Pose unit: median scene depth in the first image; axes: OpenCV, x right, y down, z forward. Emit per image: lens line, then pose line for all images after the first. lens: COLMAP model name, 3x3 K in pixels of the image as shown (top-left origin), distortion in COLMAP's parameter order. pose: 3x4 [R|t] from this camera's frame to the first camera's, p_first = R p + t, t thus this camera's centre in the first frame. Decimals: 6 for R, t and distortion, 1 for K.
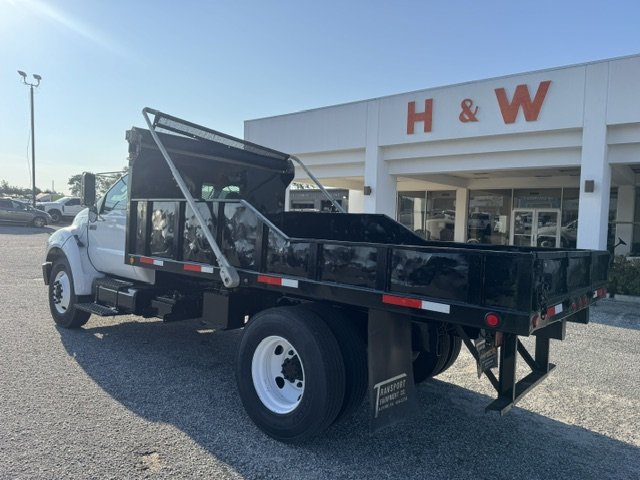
lens RADIAL K [[449.2, 0, 318.9], [0, 449.2, 246.9], [0, 0, 1]] dist [0.047770, -0.060045]
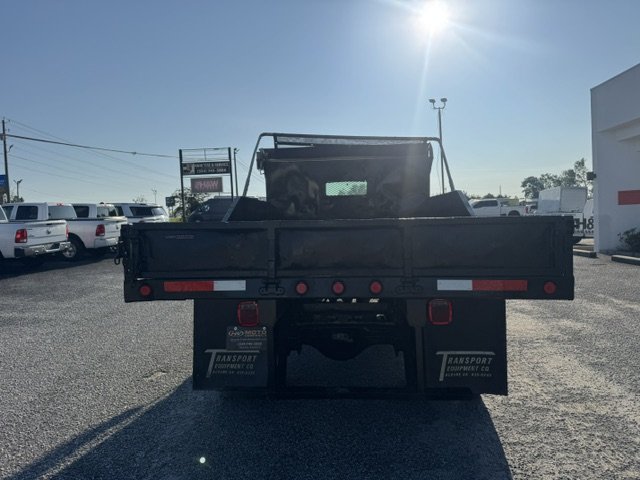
lens RADIAL K [[449.2, 0, 320.5], [0, 449.2, 244.5], [0, 0, 1]] dist [0.047770, -0.060045]
pose [[0.580406, -0.020810, -0.814061, 0.330604], [0.017198, 0.999764, -0.013295, 0.016658], [0.814145, -0.006284, 0.580627, 0.154668]]
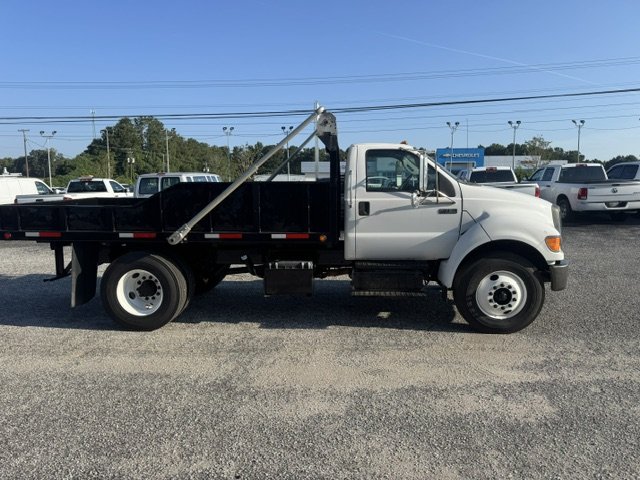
lens RADIAL K [[449.2, 0, 315.4], [0, 449.2, 238.3], [0, 0, 1]] dist [0.047770, -0.060045]
pose [[-0.813776, 0.028450, -0.580481, 0.251769], [-0.061105, 0.989077, 0.134140, -0.046918], [0.577957, 0.144631, -0.803149, 0.939688]]
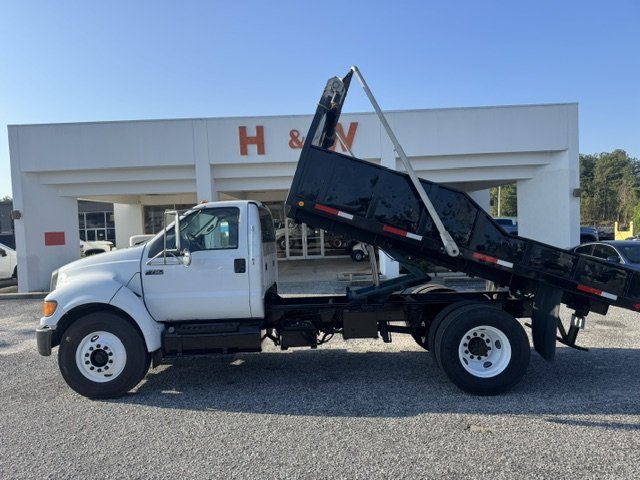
lens RADIAL K [[449.2, 0, 320.6], [0, 449.2, 238.3], [0, 0, 1]] dist [0.047770, -0.060045]
pose [[0.765729, -0.078841, 0.638313, -0.423311], [0.100571, 0.994927, 0.002242, -0.038742], [-0.635252, 0.062479, 0.769774, 0.063666]]
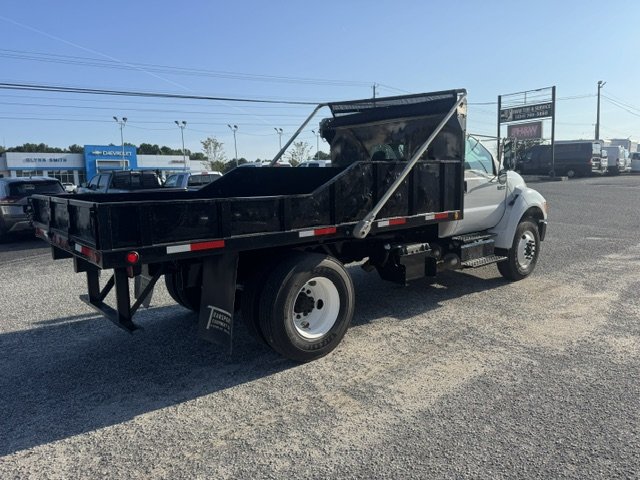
lens RADIAL K [[449.2, 0, 323.8], [0, 449.2, 238.0], [0, 0, 1]] dist [0.047770, -0.060045]
pose [[-0.160258, 0.089301, -0.983027, 0.464998], [-0.030210, 0.994989, 0.095312, -0.005826], [0.986613, 0.044972, -0.156757, 0.529572]]
